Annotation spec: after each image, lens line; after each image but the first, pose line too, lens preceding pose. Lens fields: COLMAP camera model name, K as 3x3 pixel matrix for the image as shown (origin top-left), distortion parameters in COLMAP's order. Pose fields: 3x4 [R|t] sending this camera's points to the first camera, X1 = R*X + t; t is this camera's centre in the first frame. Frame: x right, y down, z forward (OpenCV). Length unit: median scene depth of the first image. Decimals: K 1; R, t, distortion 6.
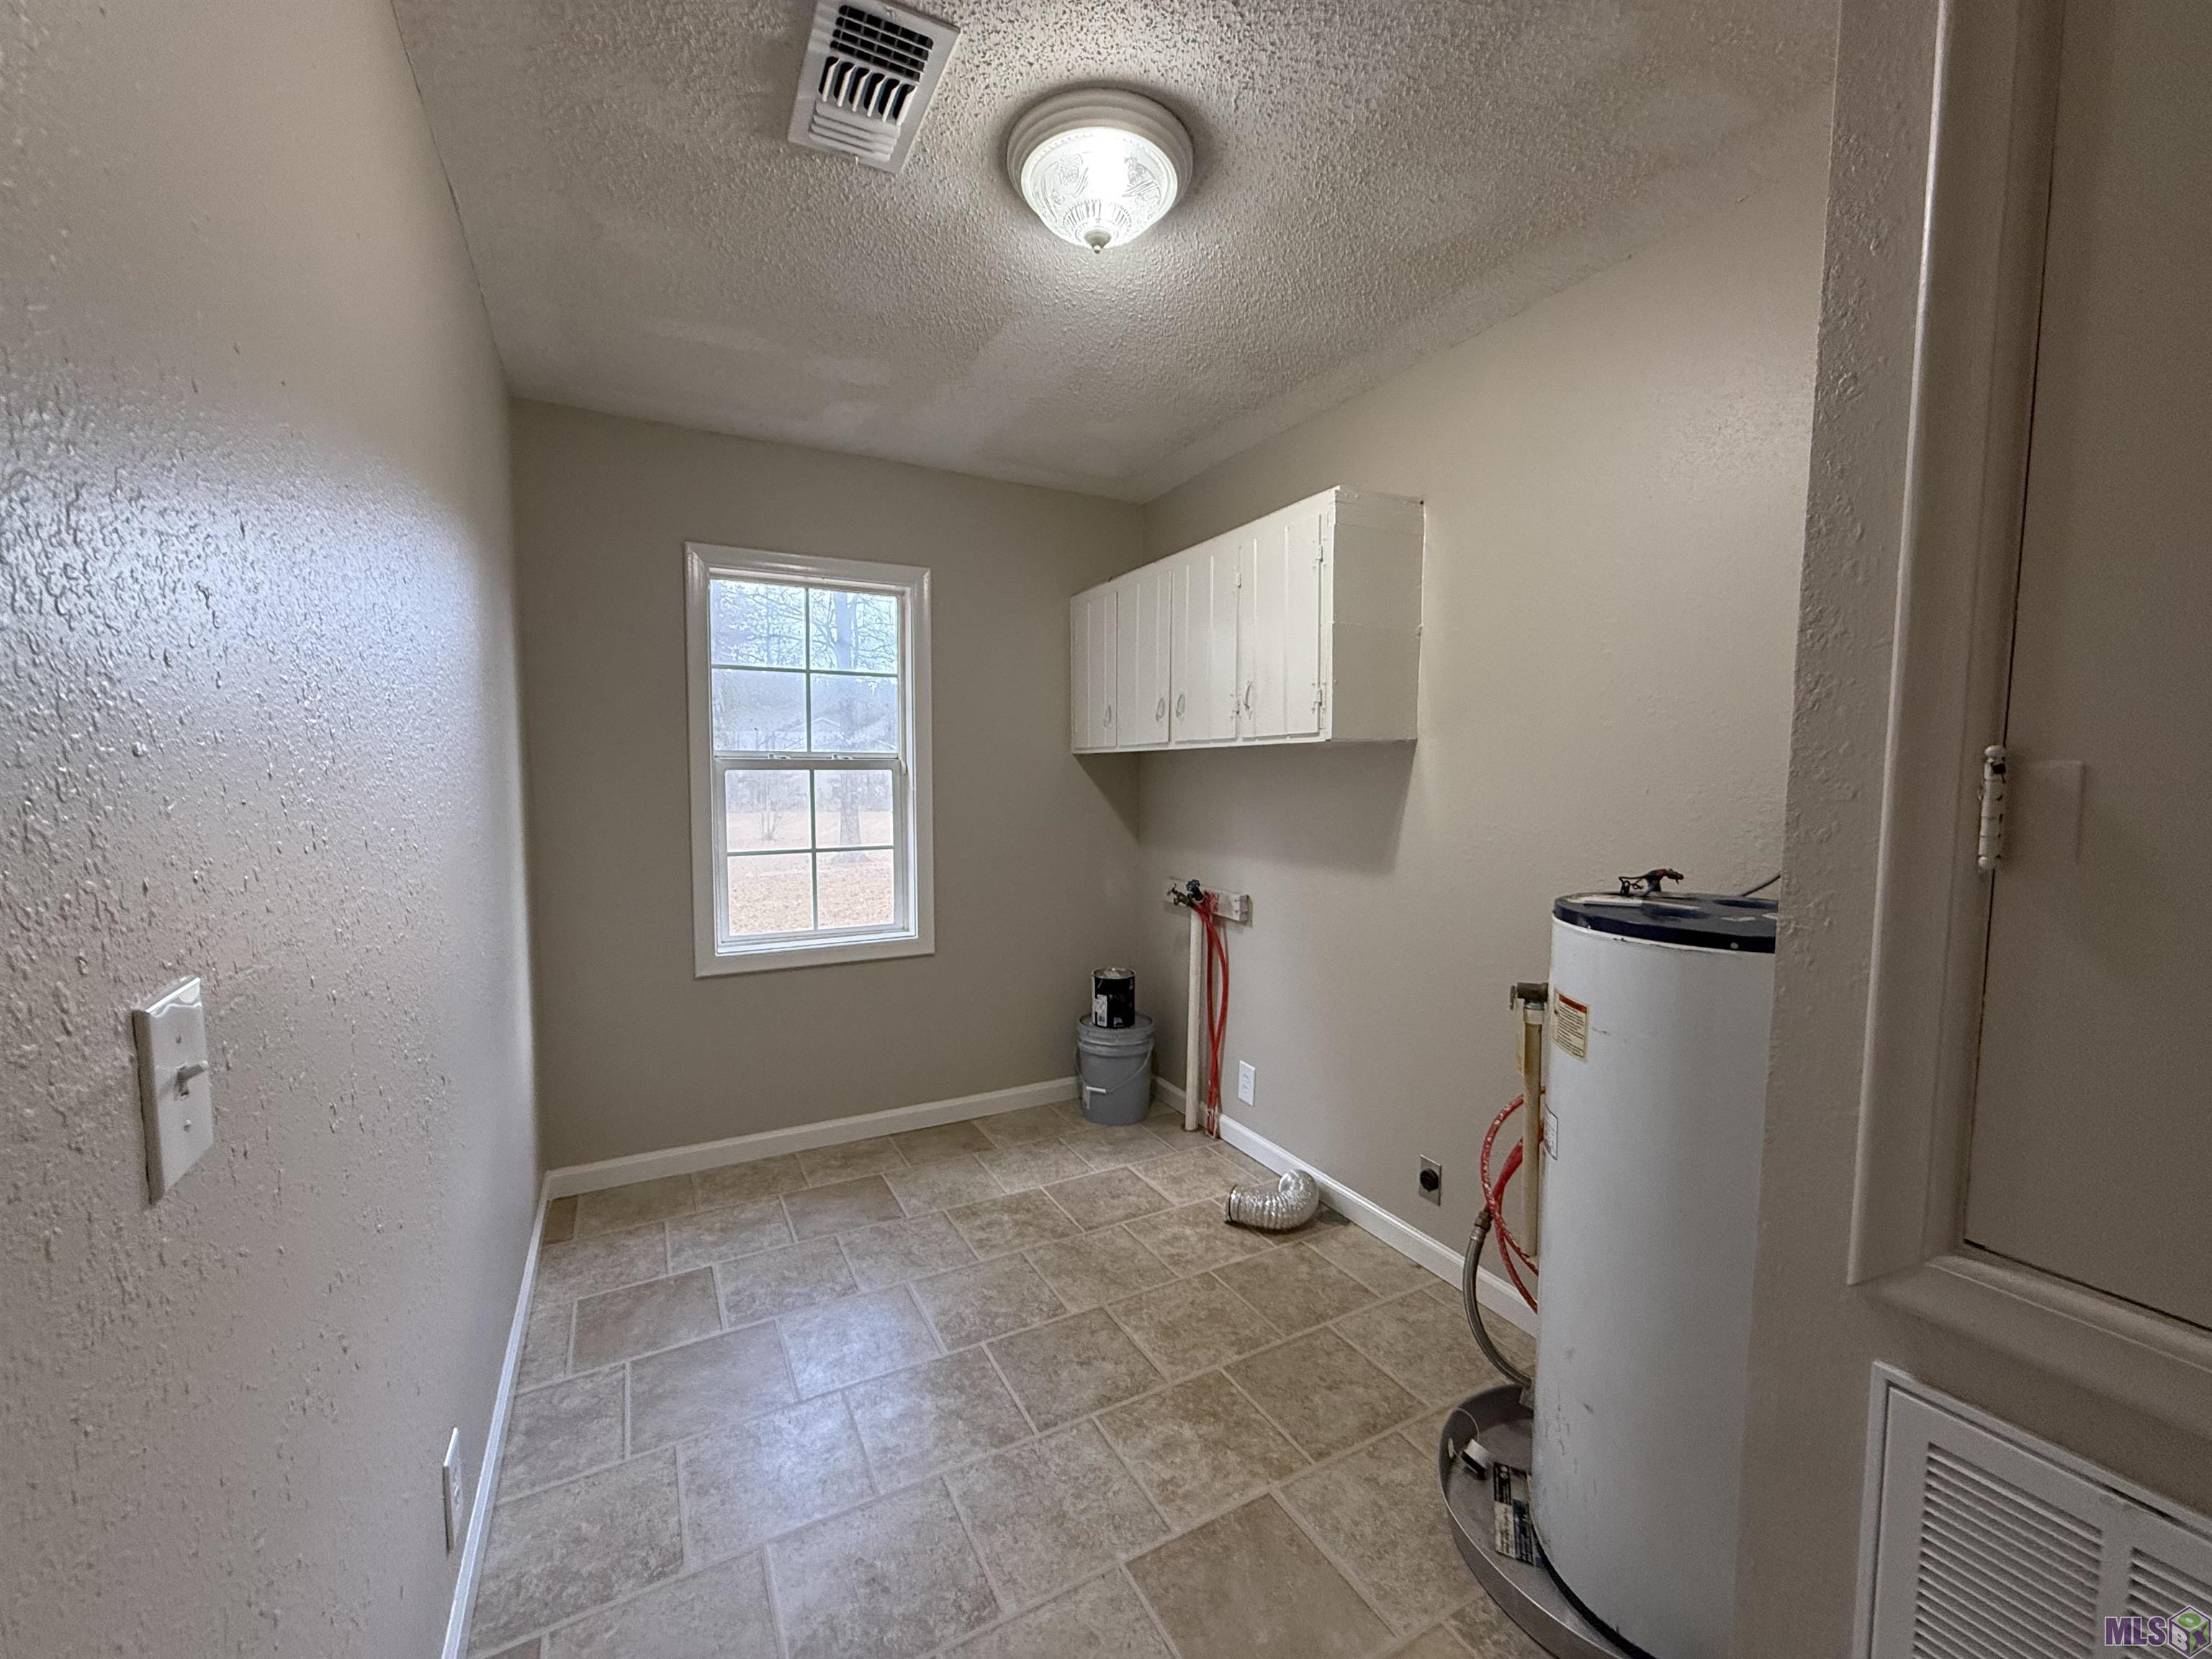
lens RADIAL K [[879.9, 0, 1106.8], [0, 879.9, 833.1], [0, 0, 1]] dist [0.000161, -0.000487]
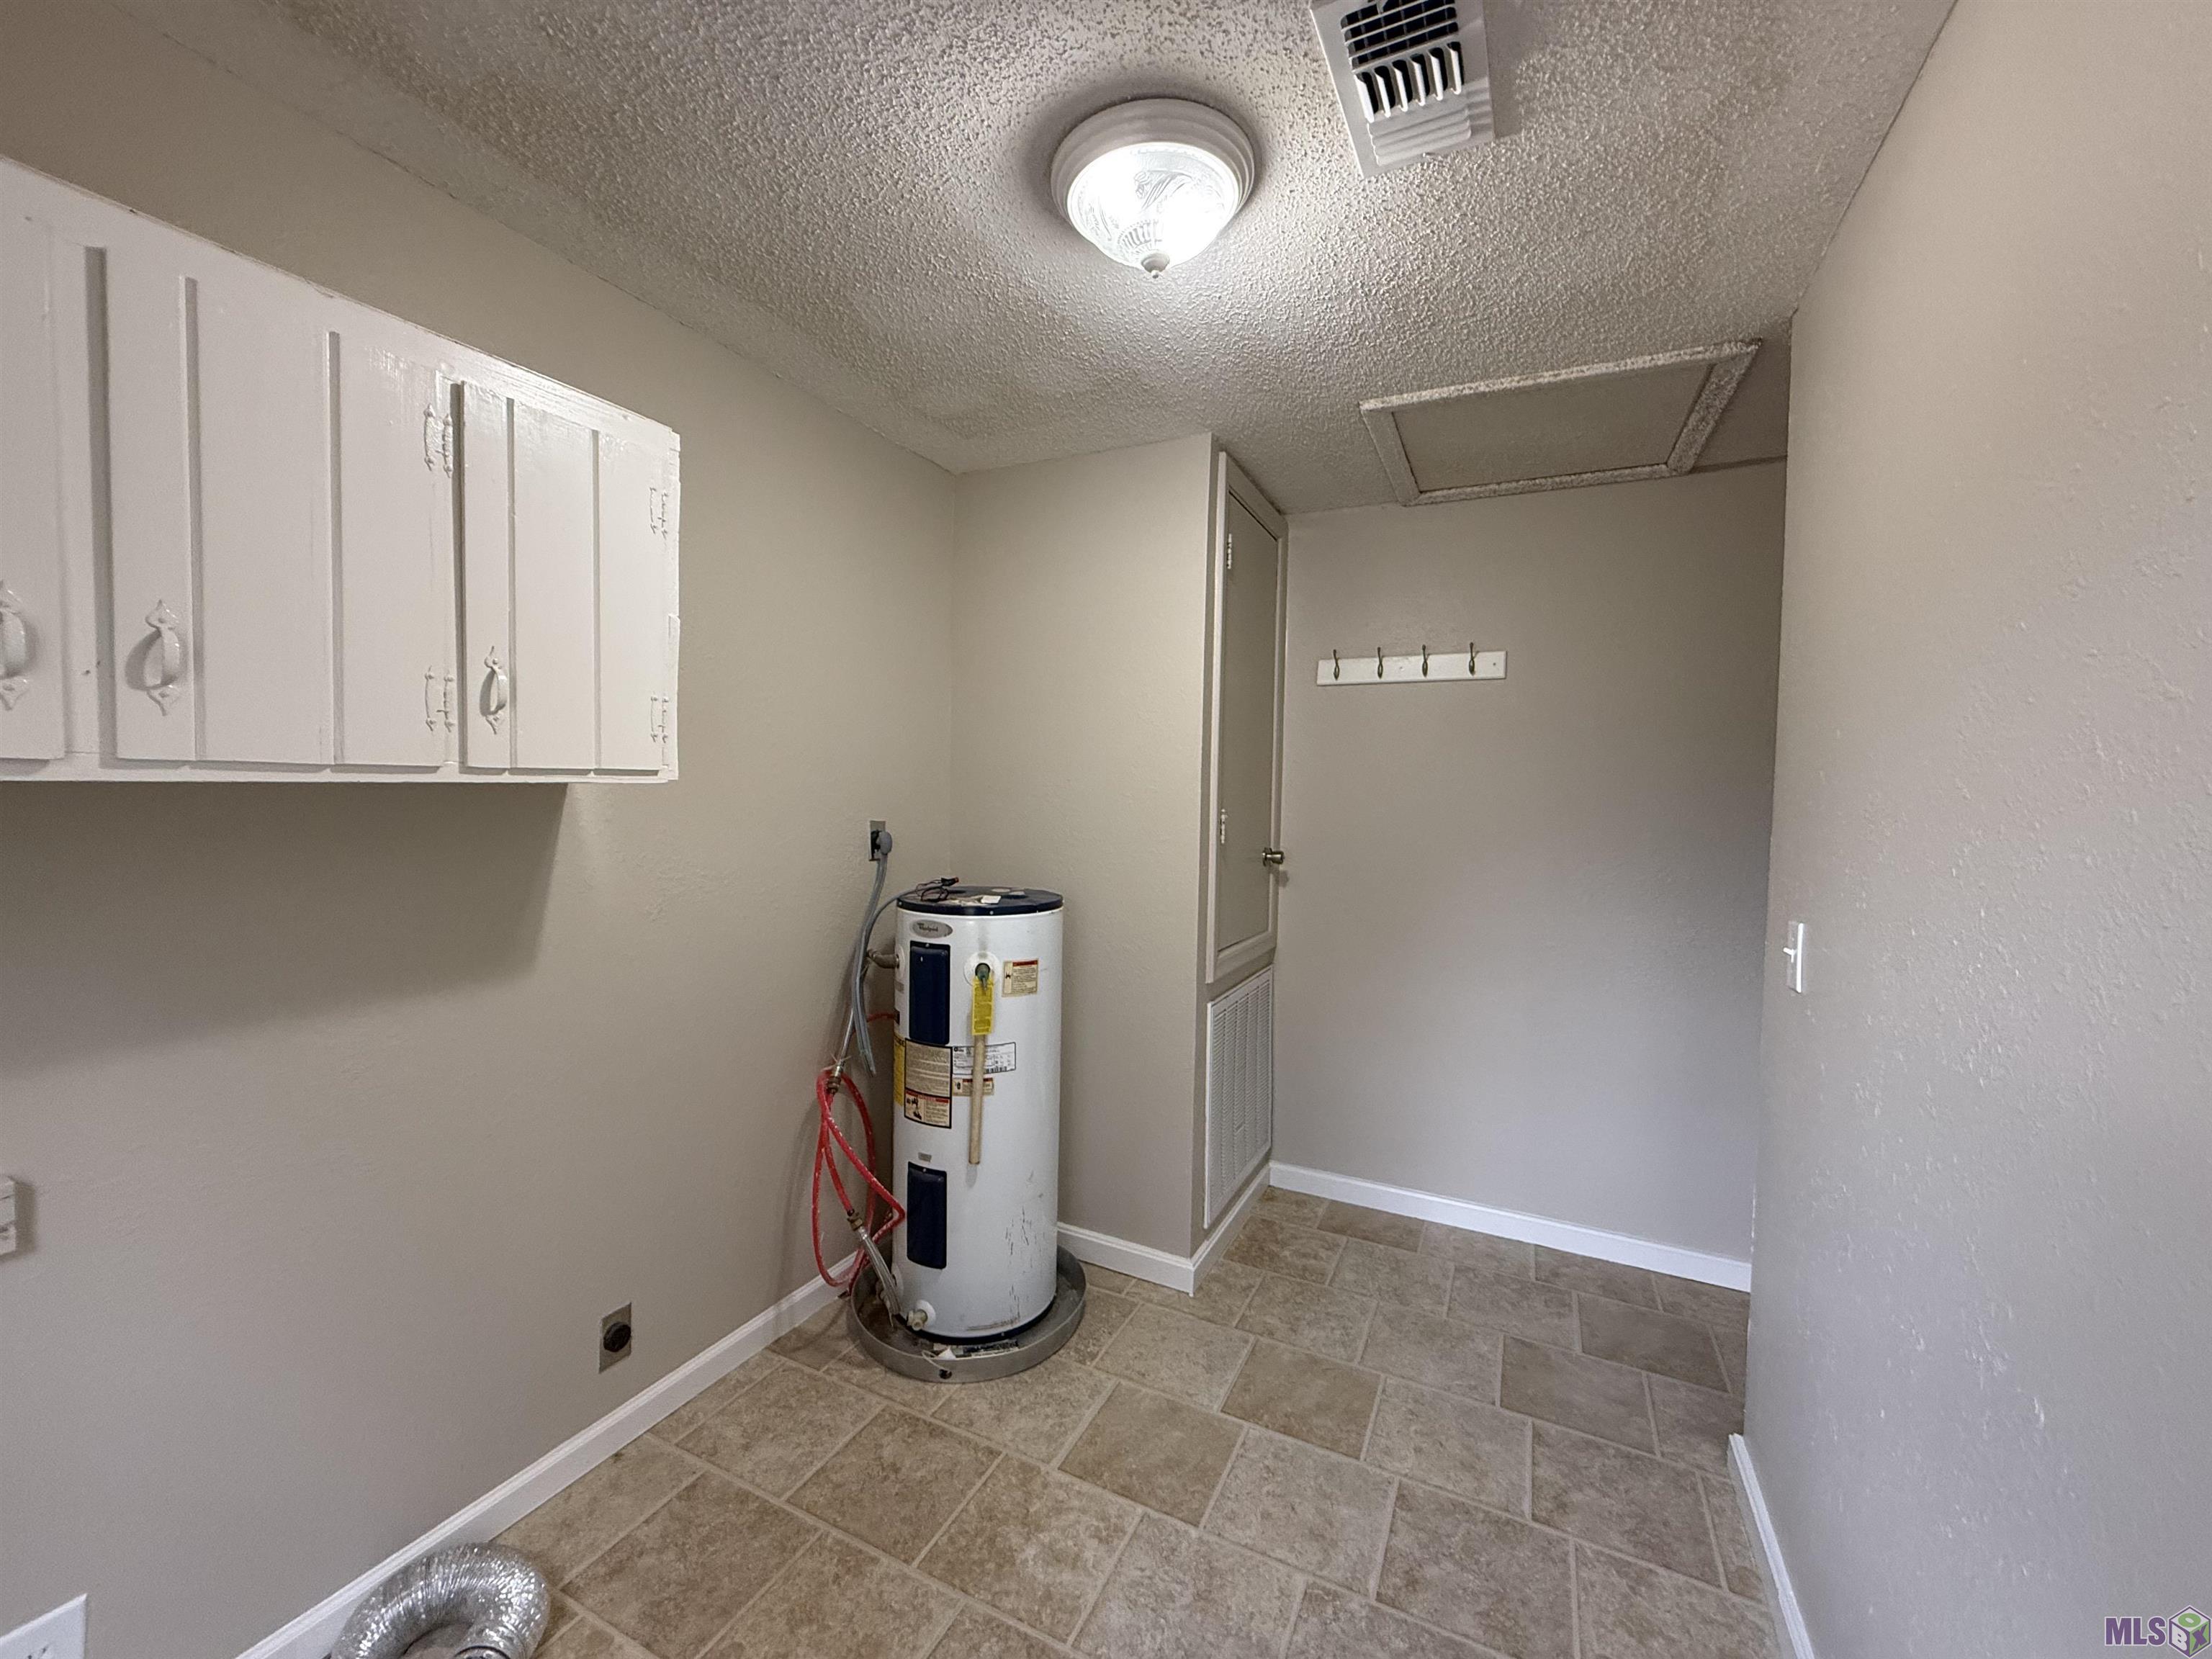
lens RADIAL K [[879.9, 0, 1094.5], [0, 879.9, 825.4], [0, 0, 1]] dist [0.000161, -0.000487]
pose [[-0.572558, -0.047995, 0.818458, -0.728334], [0.037237, 0.995733, 0.084439, -0.161683], [-0.819018, 0.078823, -0.568328, 1.550361]]
